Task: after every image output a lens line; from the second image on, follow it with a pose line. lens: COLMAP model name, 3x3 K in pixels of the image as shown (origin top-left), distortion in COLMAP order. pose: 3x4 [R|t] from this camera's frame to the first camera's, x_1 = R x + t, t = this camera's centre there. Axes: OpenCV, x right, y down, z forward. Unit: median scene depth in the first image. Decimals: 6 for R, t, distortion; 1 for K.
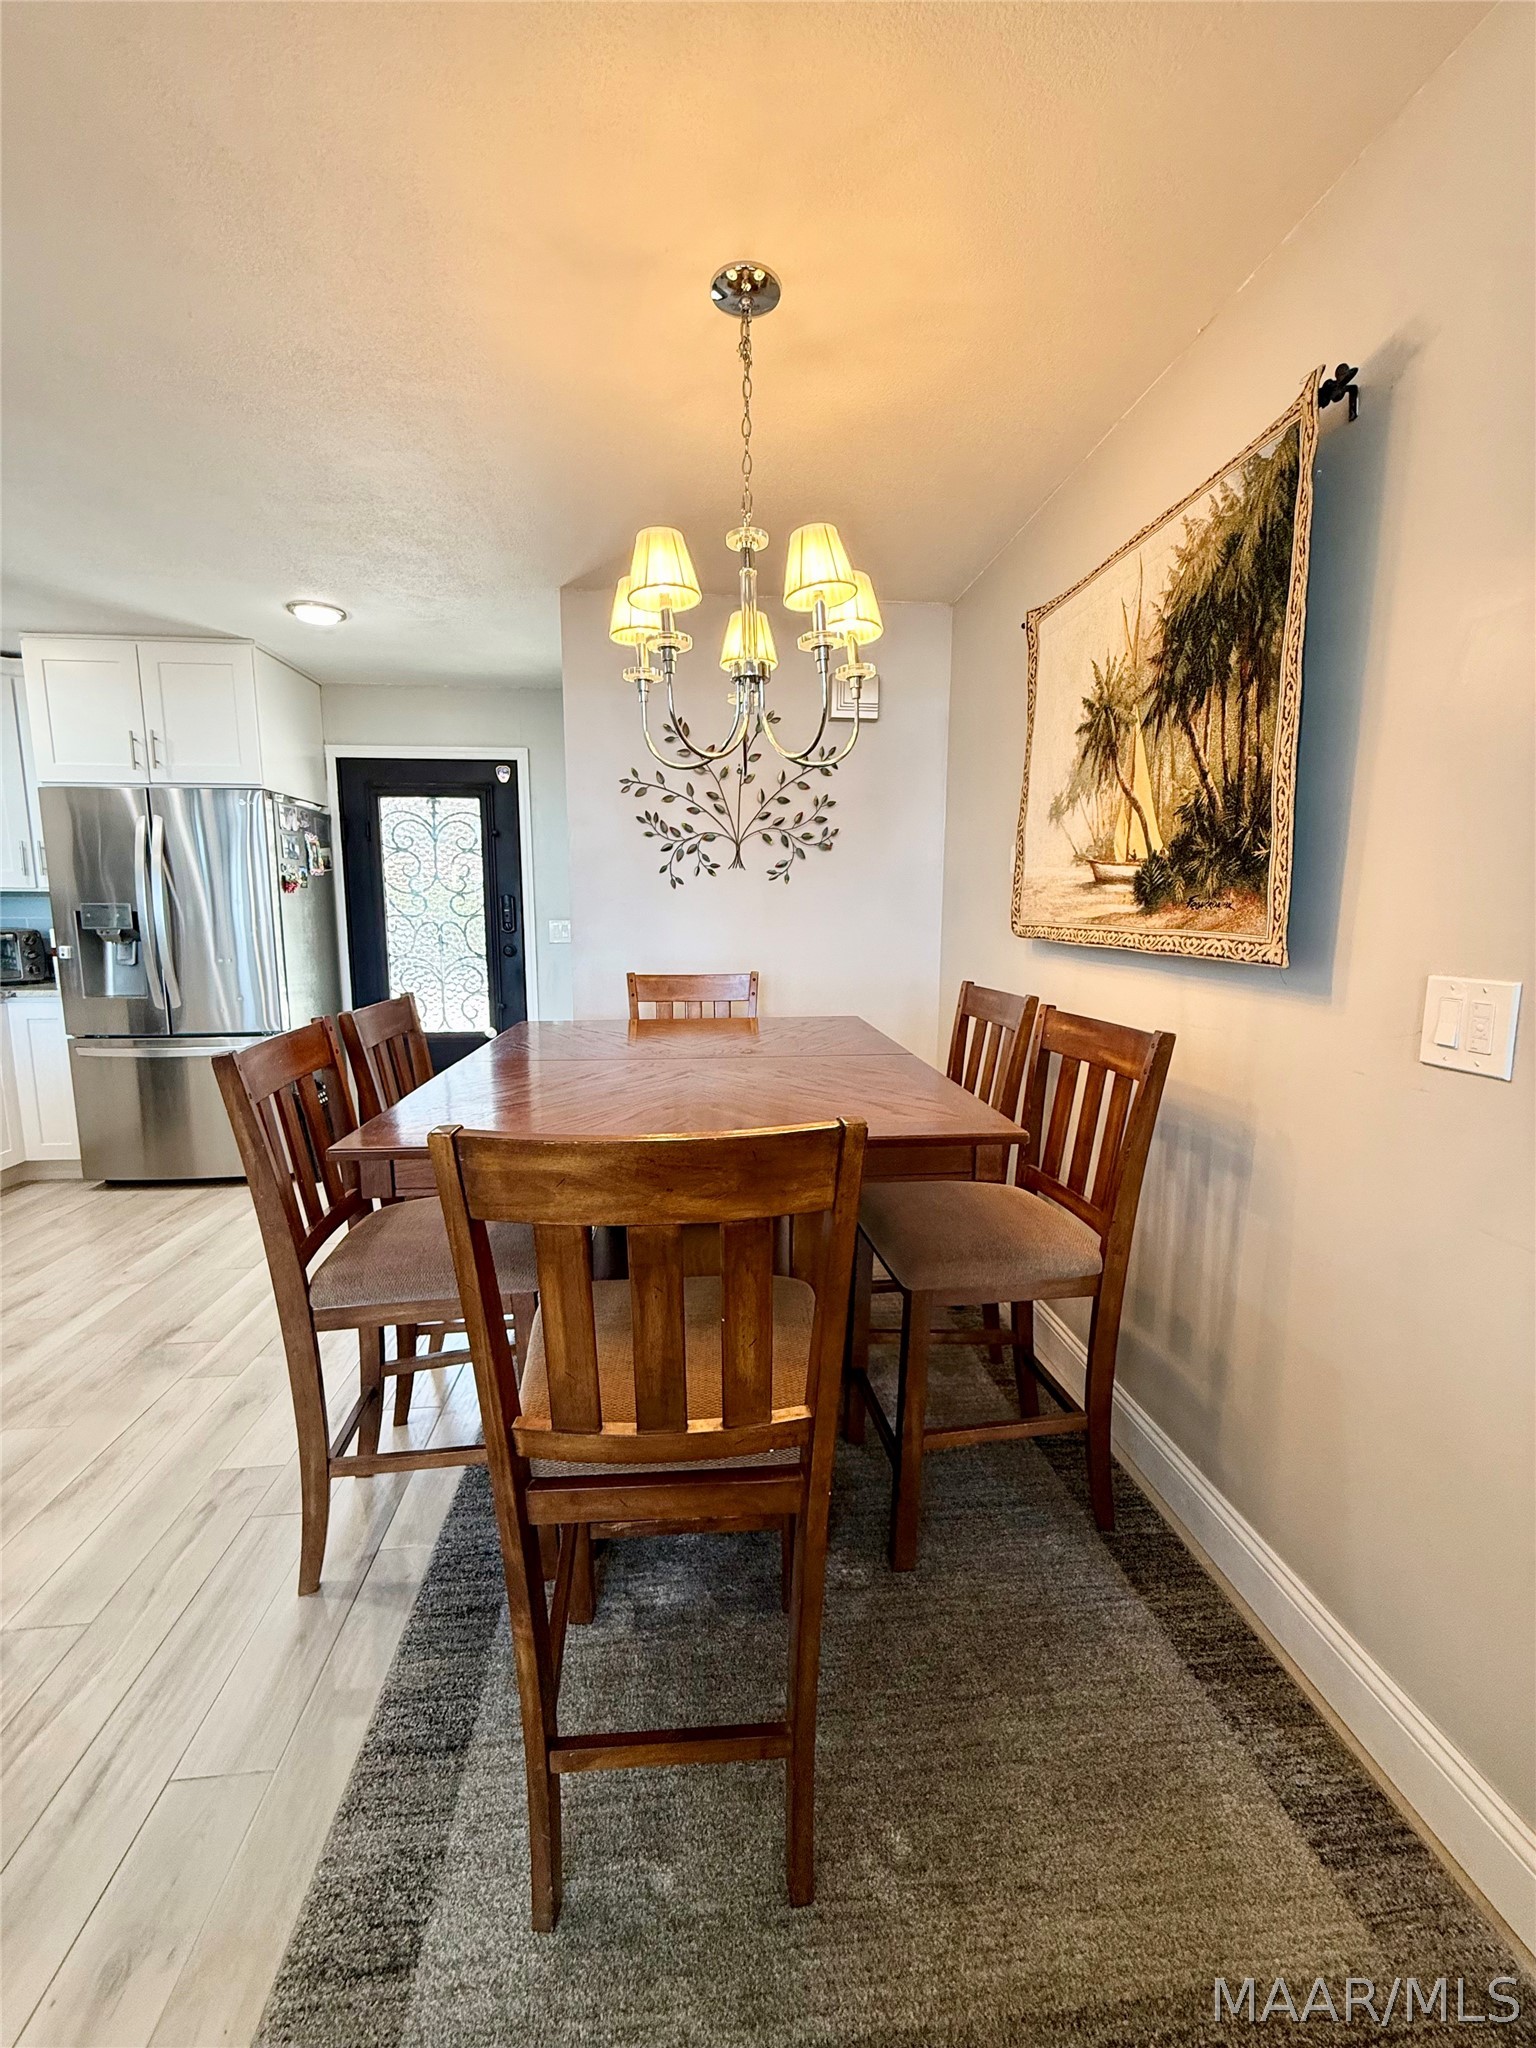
lens RADIAL K [[816.5, 0, 765.8], [0, 816.5, 1020.0], [0, 0, 1]] dist [-0.001295, 0.000315]
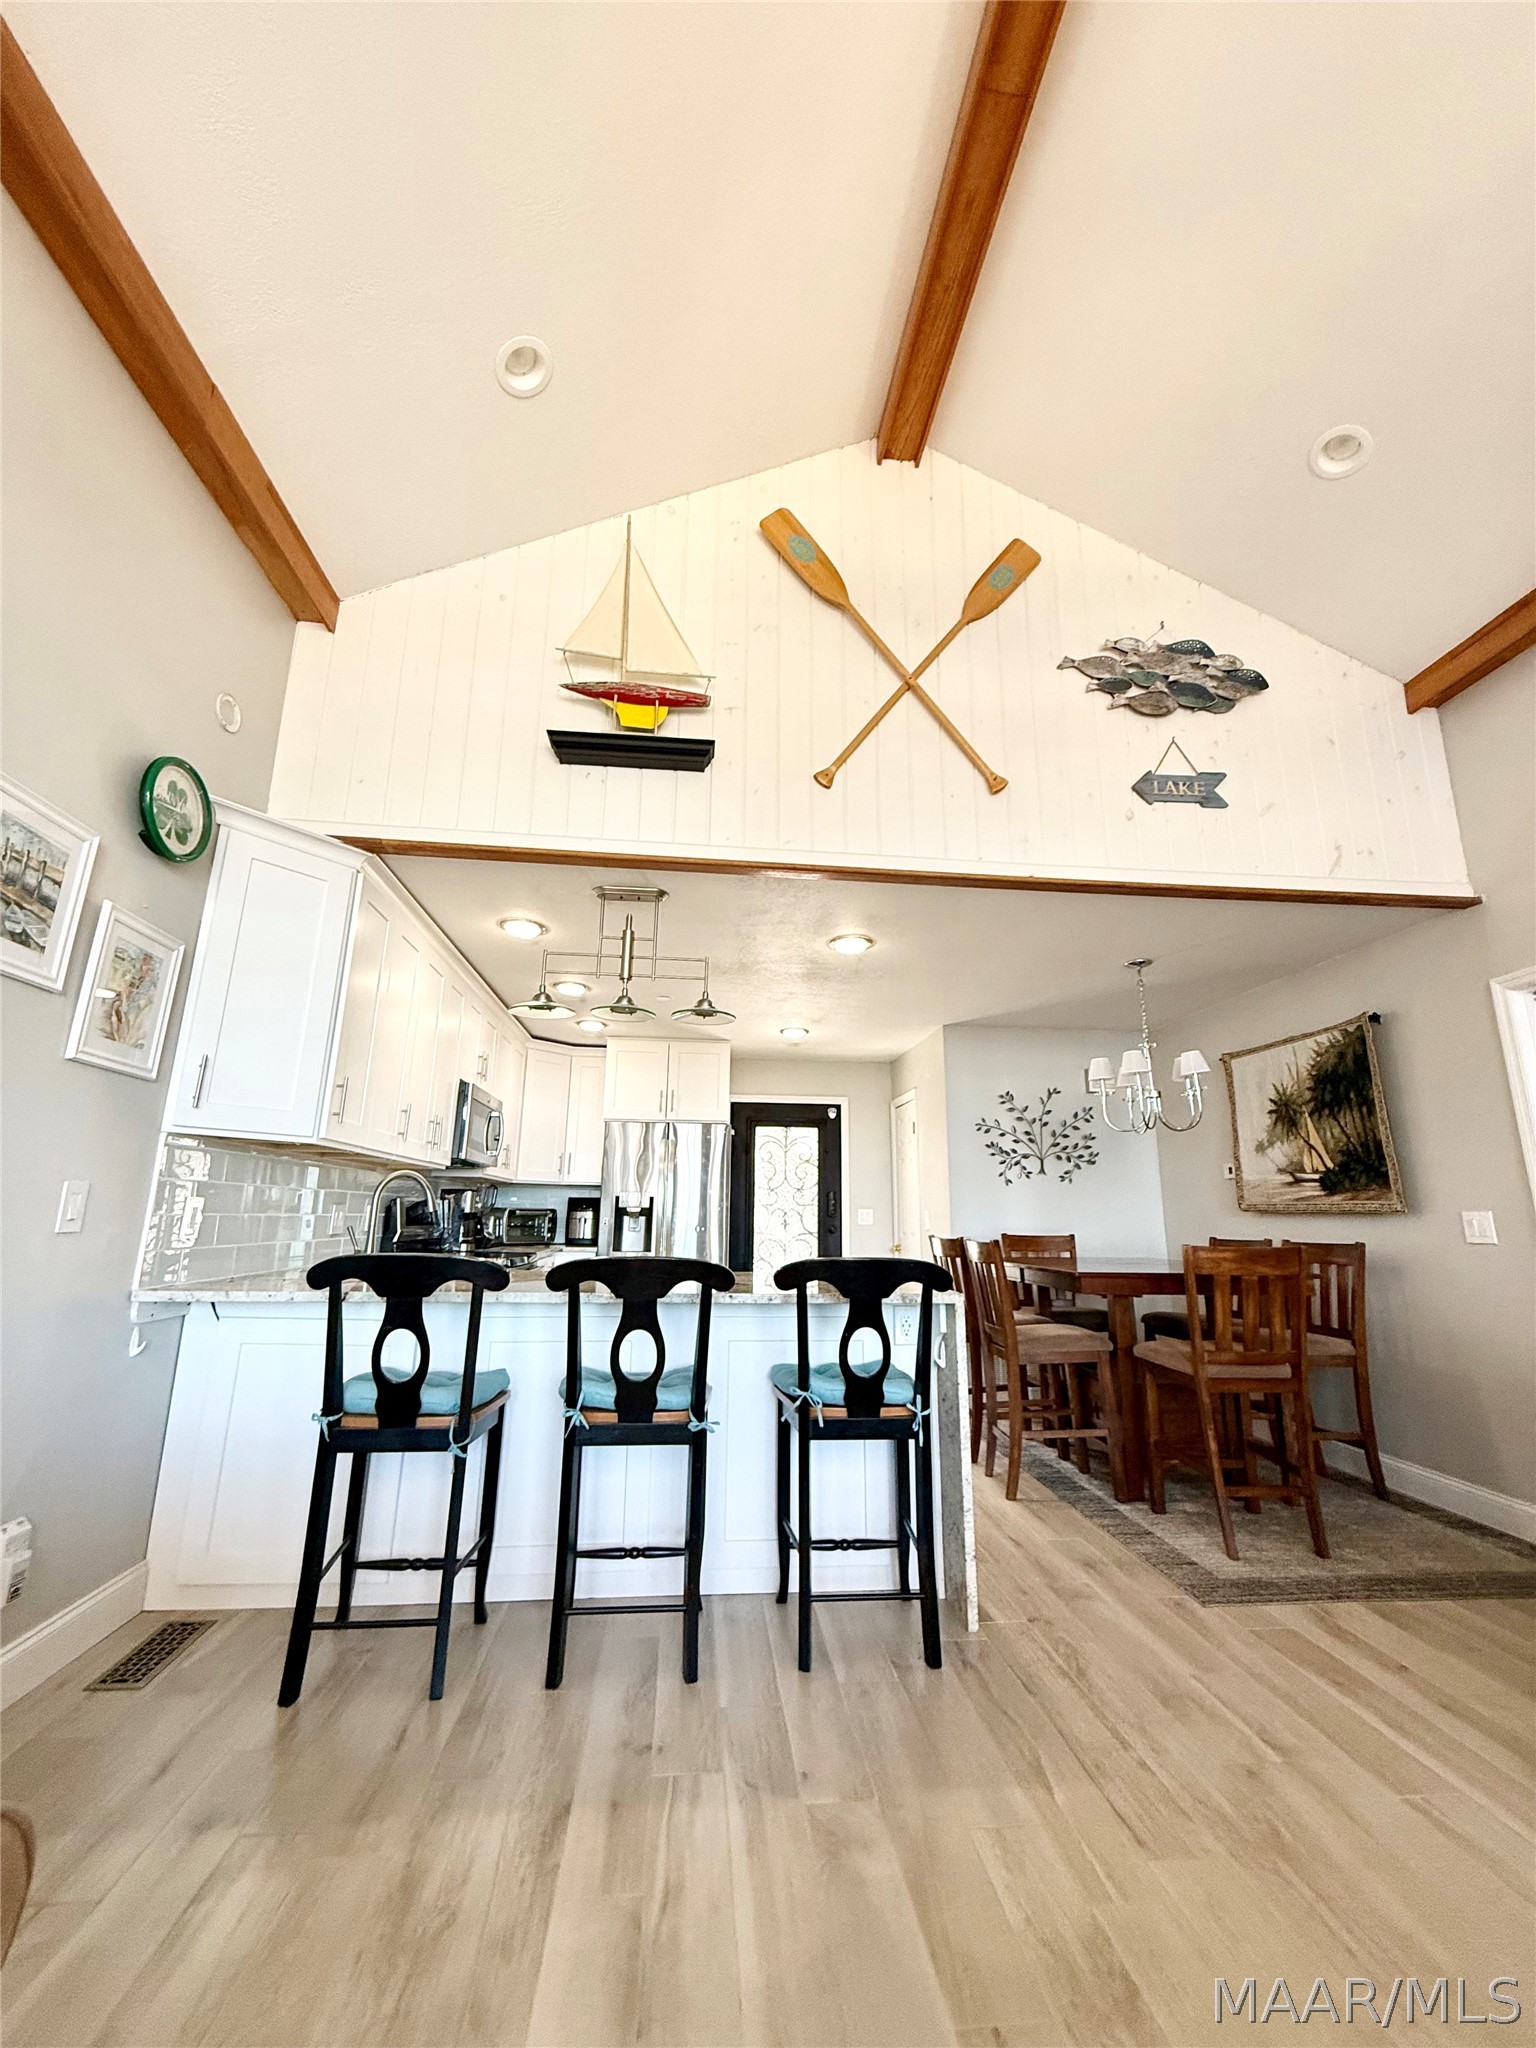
lens RADIAL K [[818.0, 0, 765.7], [0, 818.0, 1019.3], [0, 0, 1]] dist [0.000337, -0.000140]
pose [[0.999848, 0.008873, -0.015010, -0.602936], [-0.013766, 0.930041, -0.367199, 0.153003], [0.010702, 0.367349, 0.930021, -0.737724]]
